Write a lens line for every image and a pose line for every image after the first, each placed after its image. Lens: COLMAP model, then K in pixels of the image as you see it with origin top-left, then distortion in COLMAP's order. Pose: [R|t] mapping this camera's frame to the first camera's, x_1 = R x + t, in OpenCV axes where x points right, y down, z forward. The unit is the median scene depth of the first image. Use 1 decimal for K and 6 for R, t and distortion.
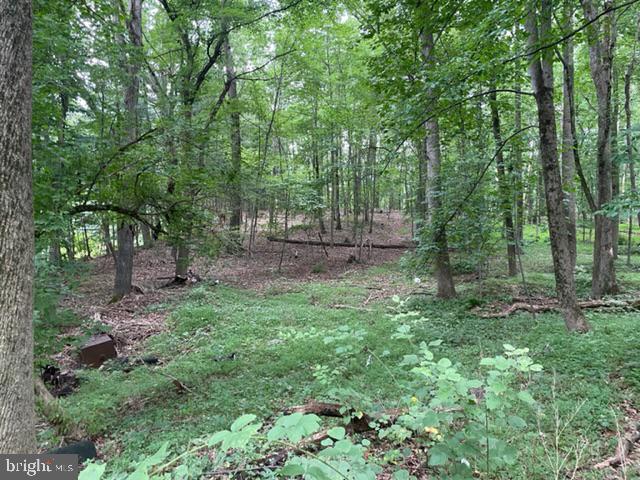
lens RADIAL K [[473.8, 0, 319.8], [0, 473.8, 240.7], [0, 0, 1]] dist [0.083944, -0.110683]
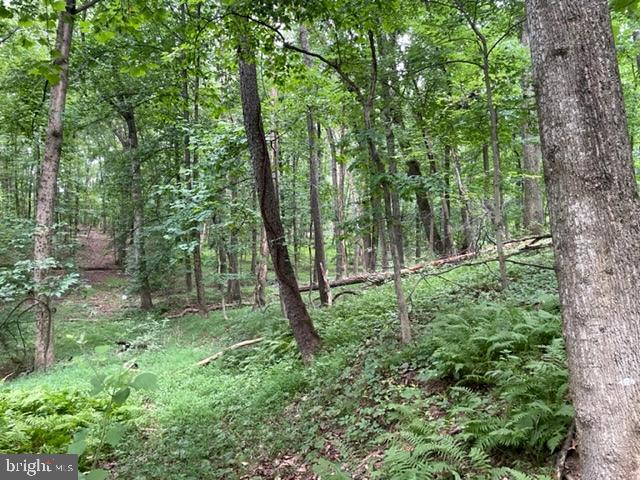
lens RADIAL K [[473.8, 0, 326.1], [0, 473.8, 250.4], [0, 0, 1]] dist [0.083944, -0.110683]
pose [[0.805443, 0.000800, 0.592673, -0.216701], [-0.007171, 0.999939, 0.008396, -0.099711], [-0.592630, -0.011012, 0.805399, -0.696669]]
